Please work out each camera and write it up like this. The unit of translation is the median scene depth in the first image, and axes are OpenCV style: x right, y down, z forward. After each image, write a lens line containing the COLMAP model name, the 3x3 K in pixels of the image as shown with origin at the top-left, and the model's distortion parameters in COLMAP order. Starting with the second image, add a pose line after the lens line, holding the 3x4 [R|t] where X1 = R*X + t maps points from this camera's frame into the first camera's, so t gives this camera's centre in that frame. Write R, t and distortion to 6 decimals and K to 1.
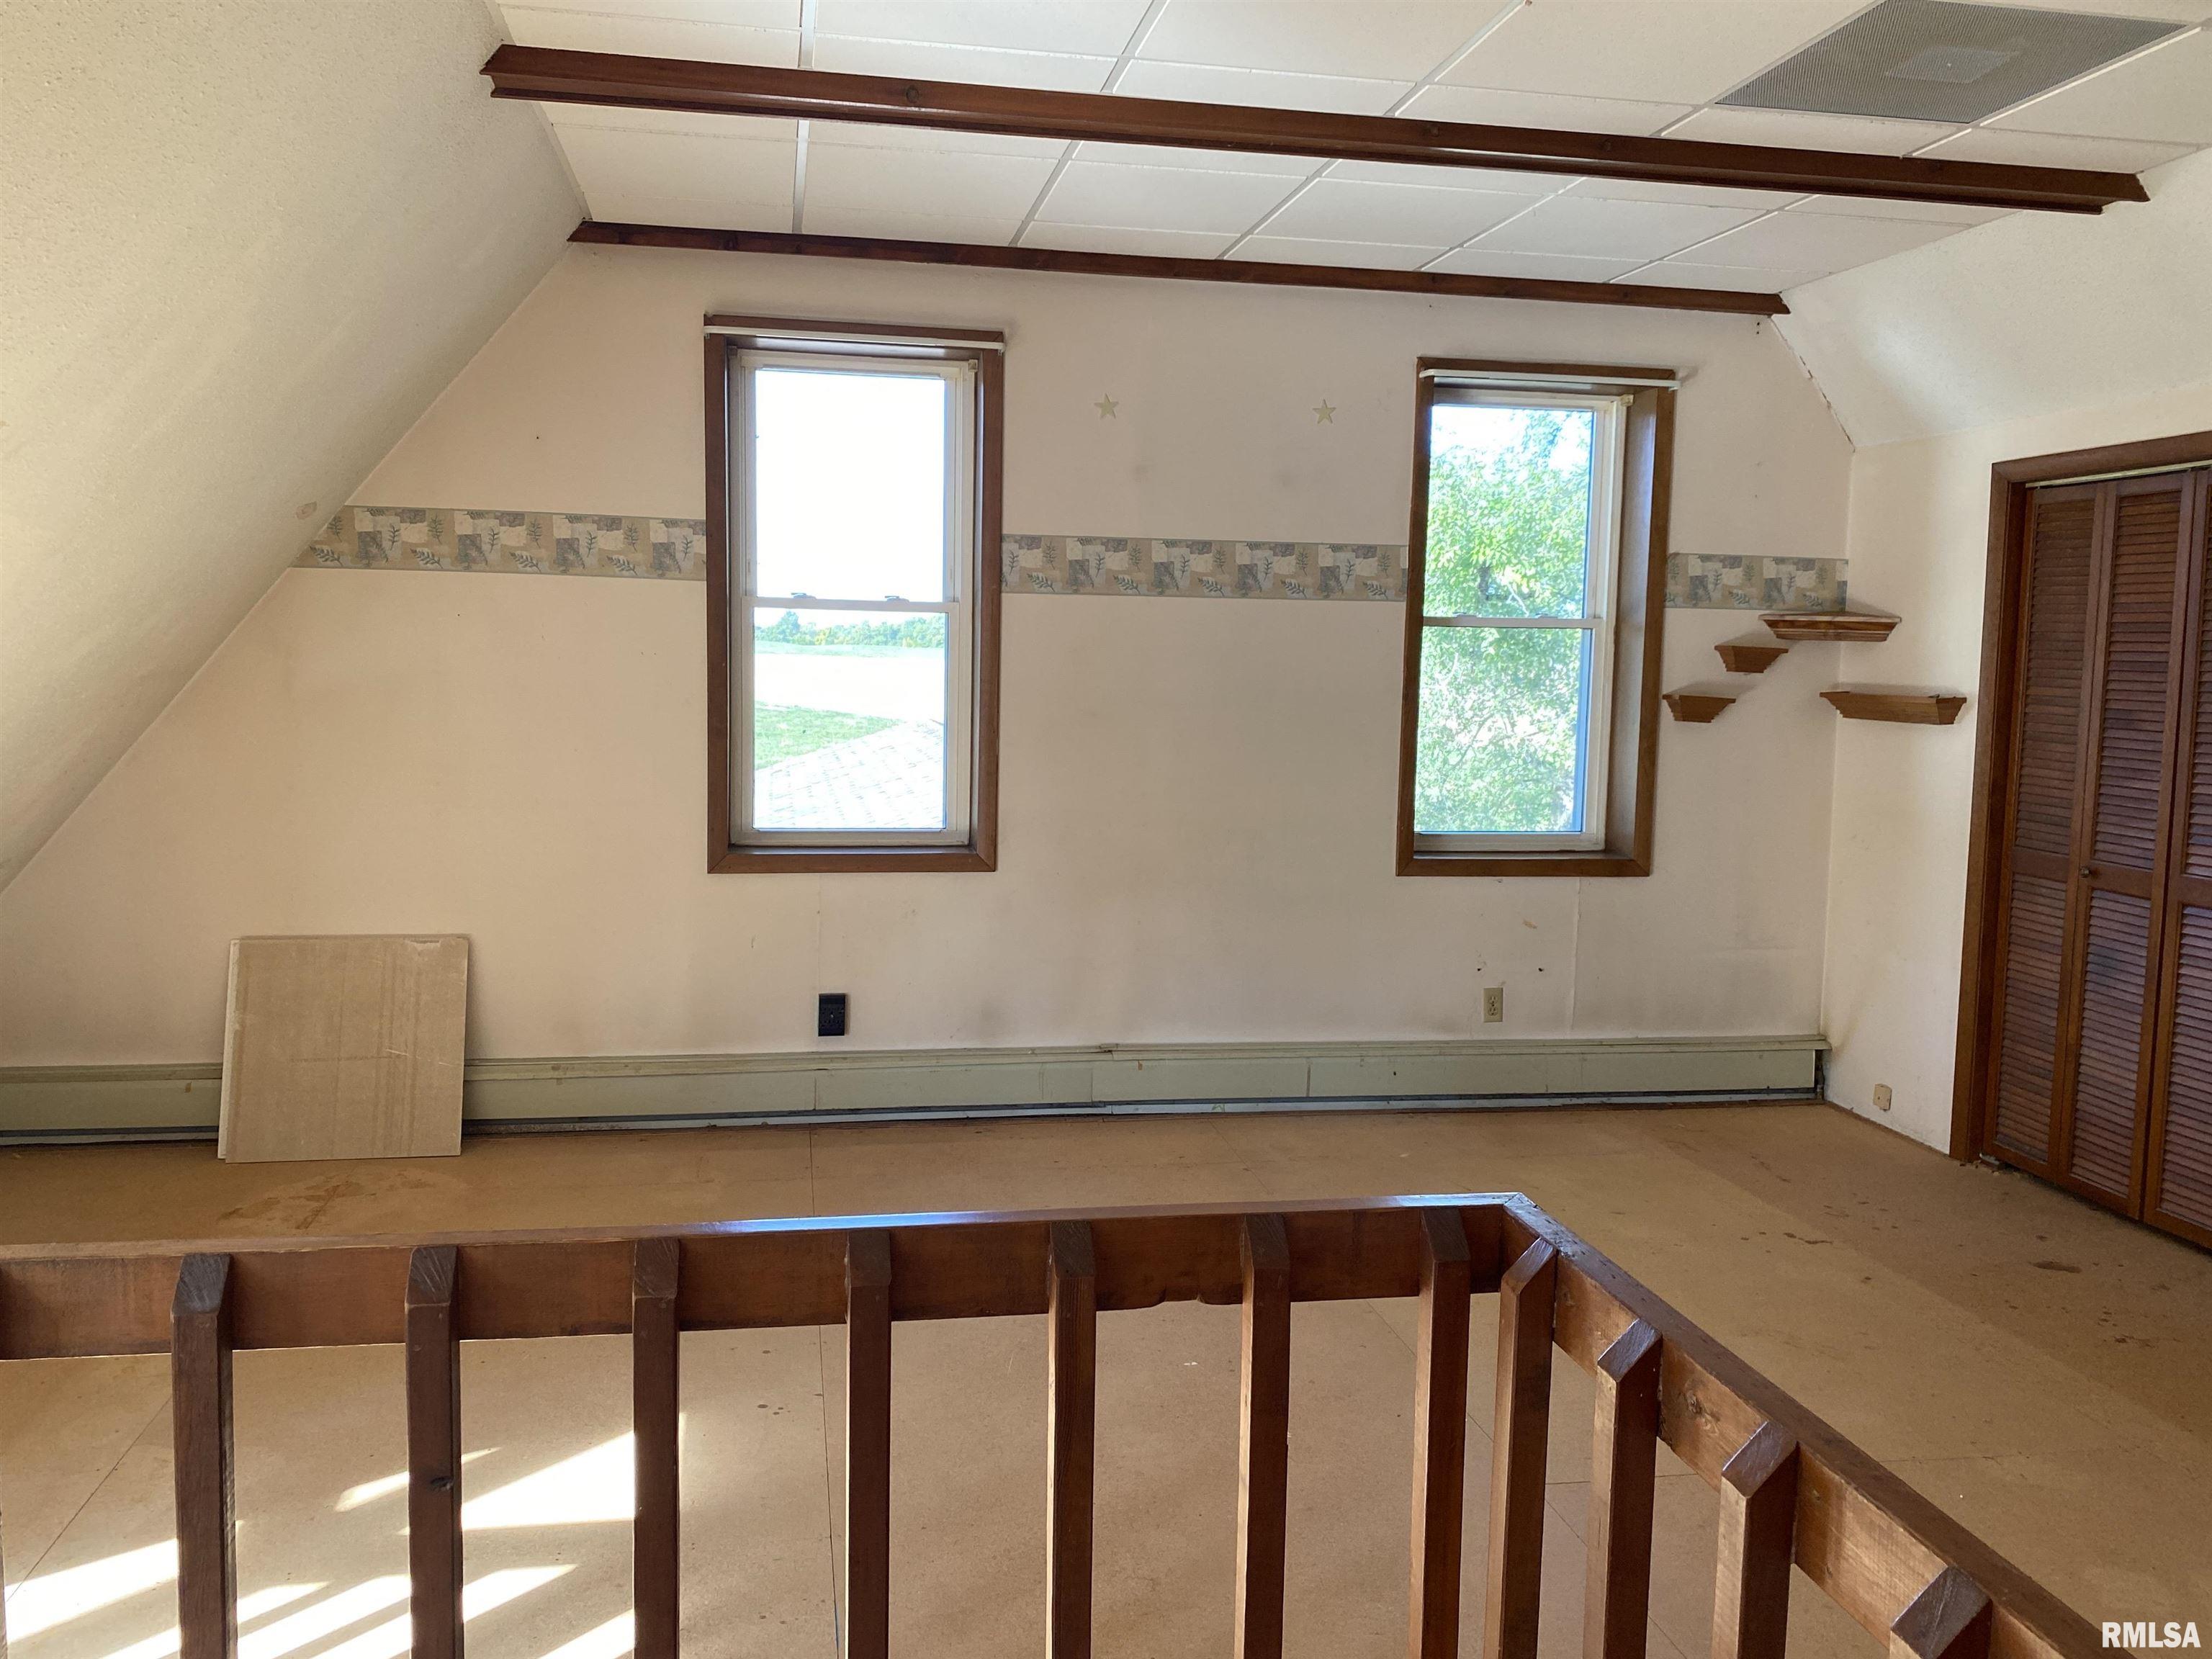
lens RADIAL K [[1744.2, 0, 1108.8], [0, 1744.2, 825.2], [0, 0, 1]] dist [0.010342, 0.001689]
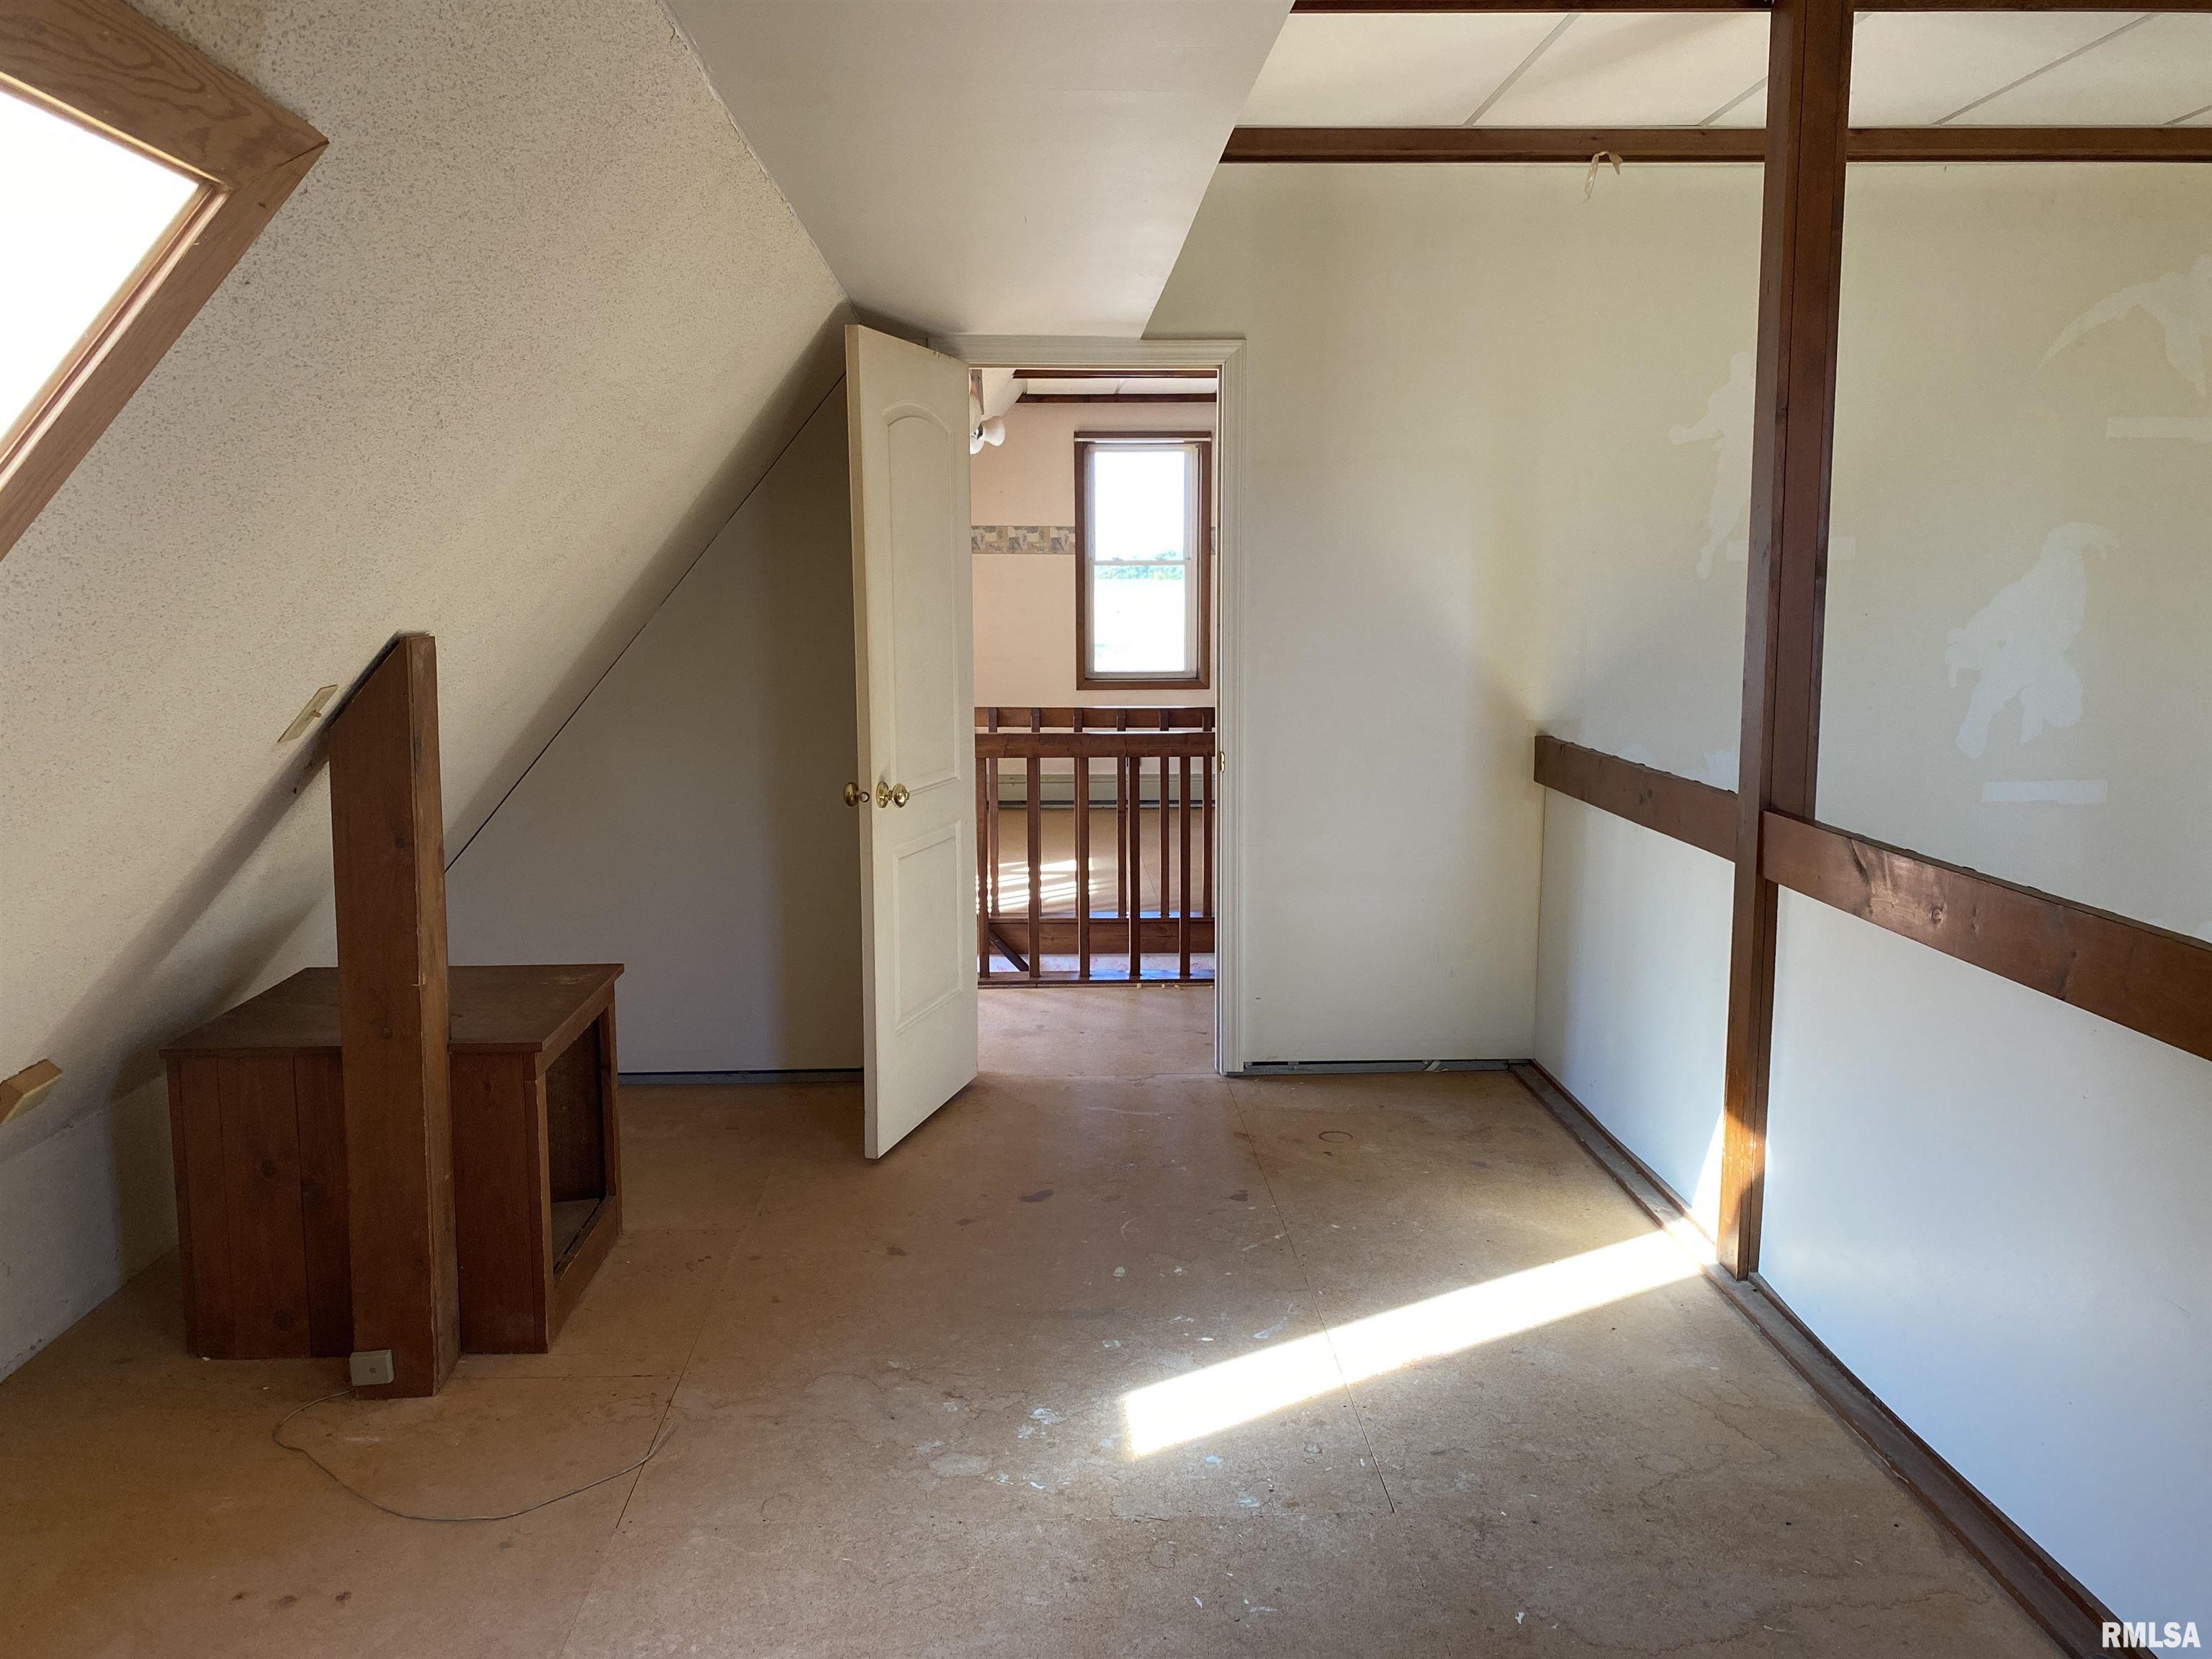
lens RADIAL K [[1744.2, 0, 1108.0], [0, 1744.2, 830.5], [0, 0, 1]] dist [0.010342, 0.001689]
pose [[0.991204, -0.005017, -0.132249, 0.095164], [0.012333, 0.998434, 0.054564, 0.085002], [0.131768, -0.055715, 0.989714, -1.161545]]
